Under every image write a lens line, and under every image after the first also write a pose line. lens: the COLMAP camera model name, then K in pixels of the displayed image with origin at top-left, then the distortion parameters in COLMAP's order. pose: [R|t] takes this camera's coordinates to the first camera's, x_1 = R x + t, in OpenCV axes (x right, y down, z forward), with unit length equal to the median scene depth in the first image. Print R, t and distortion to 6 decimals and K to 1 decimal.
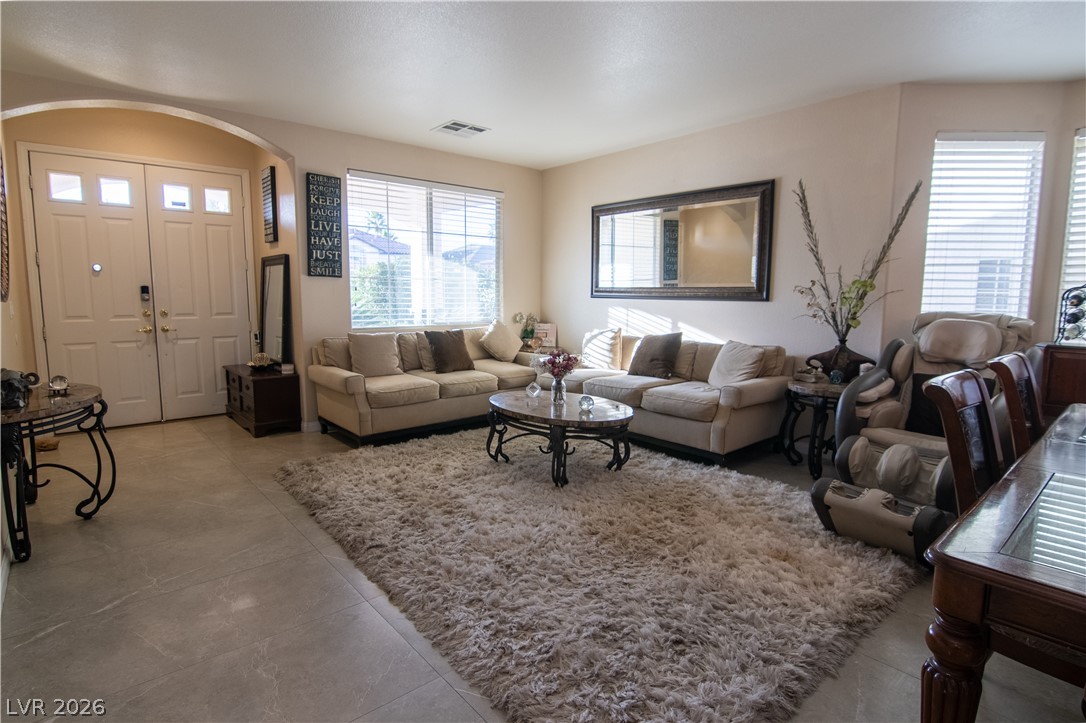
lens RADIAL K [[528.1, 0, 533.7], [0, 528.1, 361.6], [0, 0, 1]] dist [-0.022104, -0.001349]
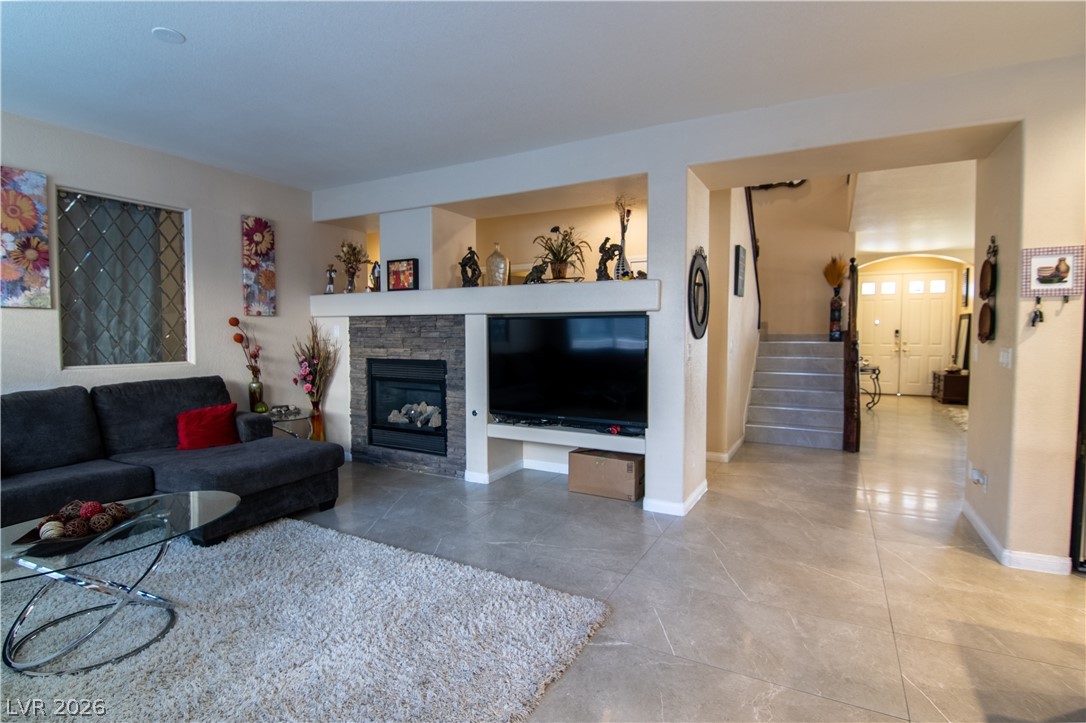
lens RADIAL K [[528.1, 0, 539.4], [0, 528.1, 358.0], [0, 0, 1]] dist [-0.022104, -0.001349]
pose [[0.325889, 0.035769, -0.944731, 0.761353], [-0.110571, 0.993868, -0.000512, 0.124538], [0.938920, 0.104627, 0.327845, -1.012293]]
